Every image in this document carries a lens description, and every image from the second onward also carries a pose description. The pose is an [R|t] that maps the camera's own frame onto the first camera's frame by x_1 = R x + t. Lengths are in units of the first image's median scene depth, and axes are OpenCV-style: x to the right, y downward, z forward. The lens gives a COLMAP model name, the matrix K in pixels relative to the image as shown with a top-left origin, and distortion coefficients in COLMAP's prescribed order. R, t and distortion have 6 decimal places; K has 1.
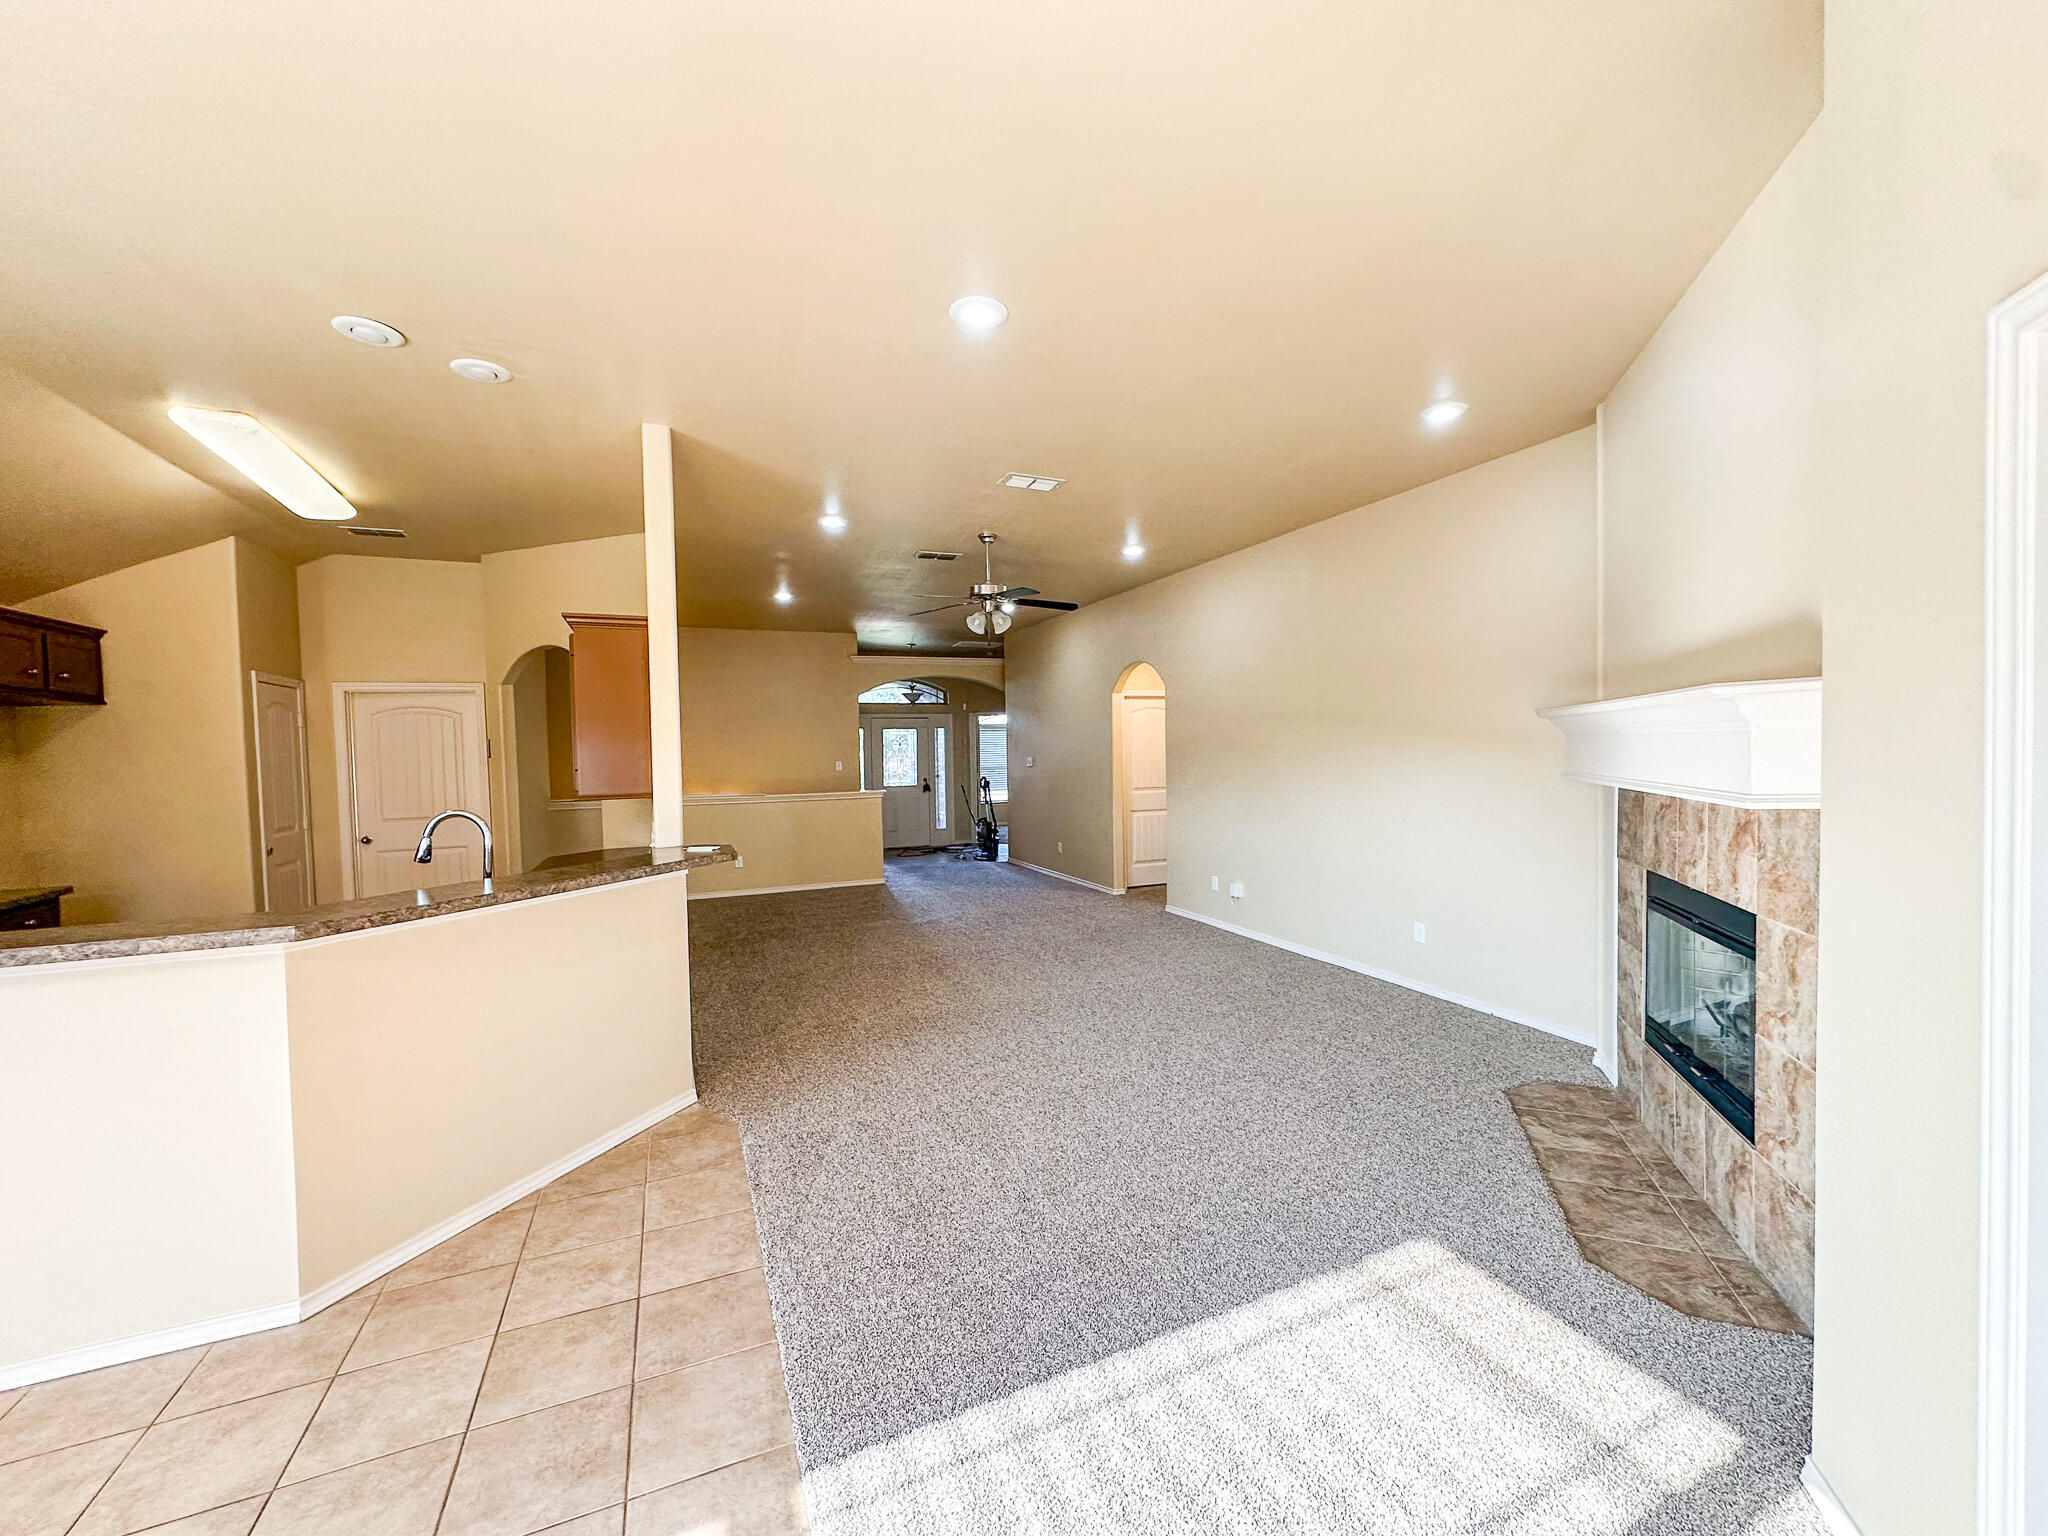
lens RADIAL K [[807.1, 0, 1018.1], [0, 807.1, 767.7], [0, 0, 1]] dist [0.001401, -0.000127]
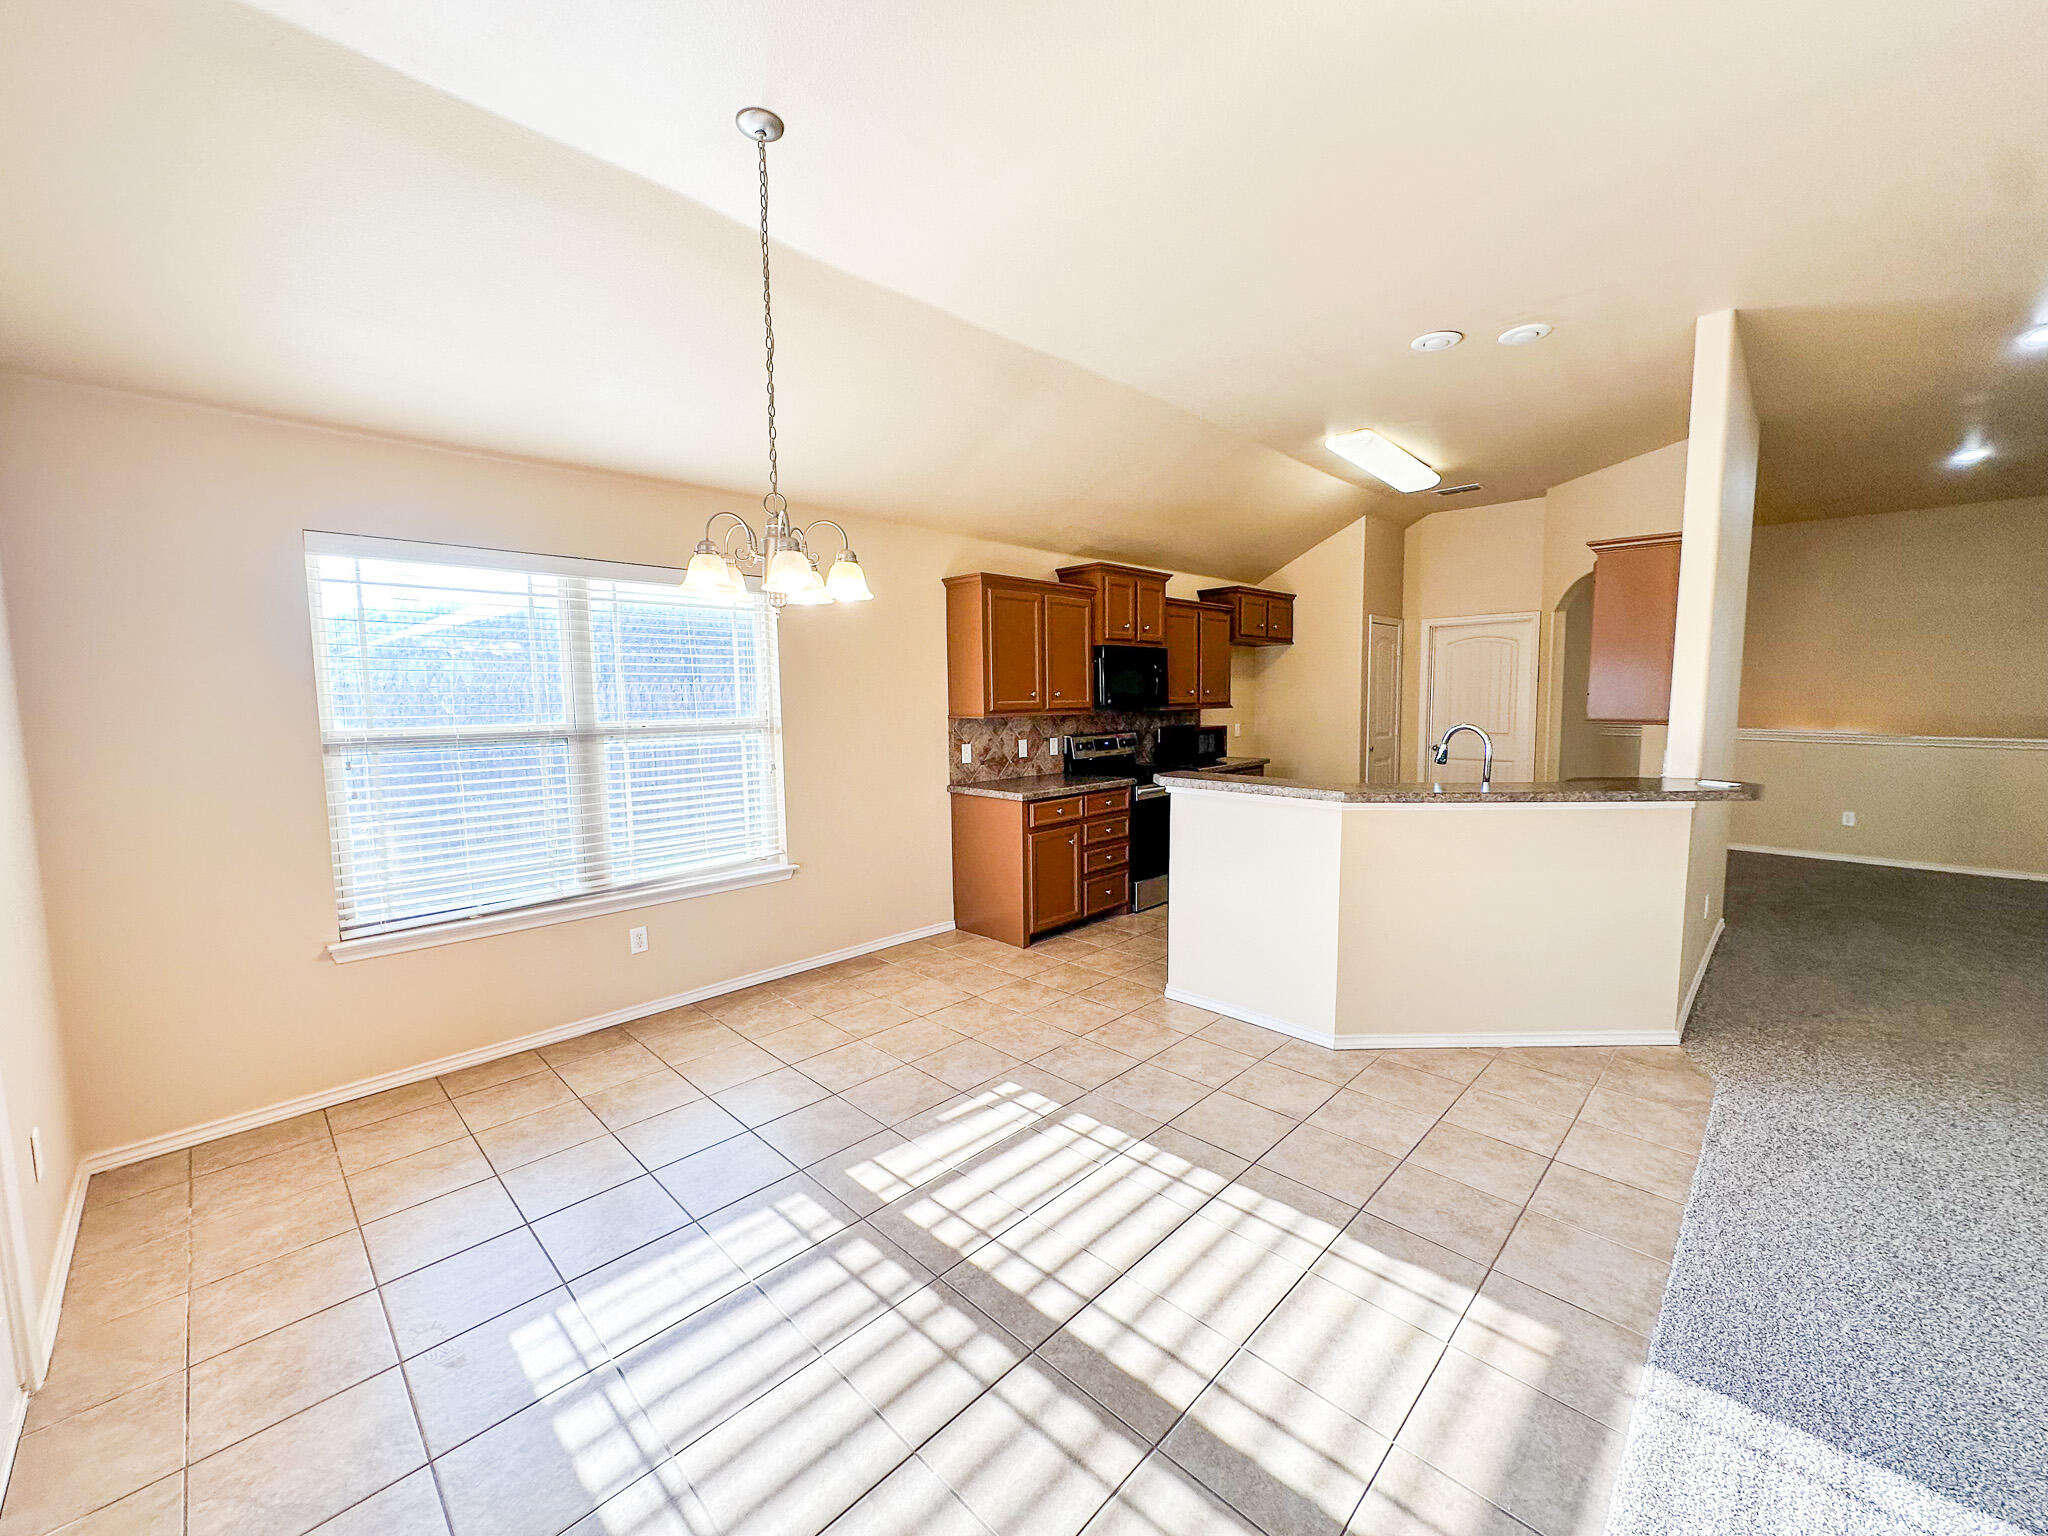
lens RADIAL K [[807.1, 0, 1028.7], [0, 807.1, 766.1], [0, 0, 1]] dist [0.001401, -0.000127]
pose [[0.378396, 0.107022, -0.919436, 0.150520], [-0.021857, 0.994050, 0.106711, 0.000180], [0.925386, -0.020283, 0.378484, -0.065226]]
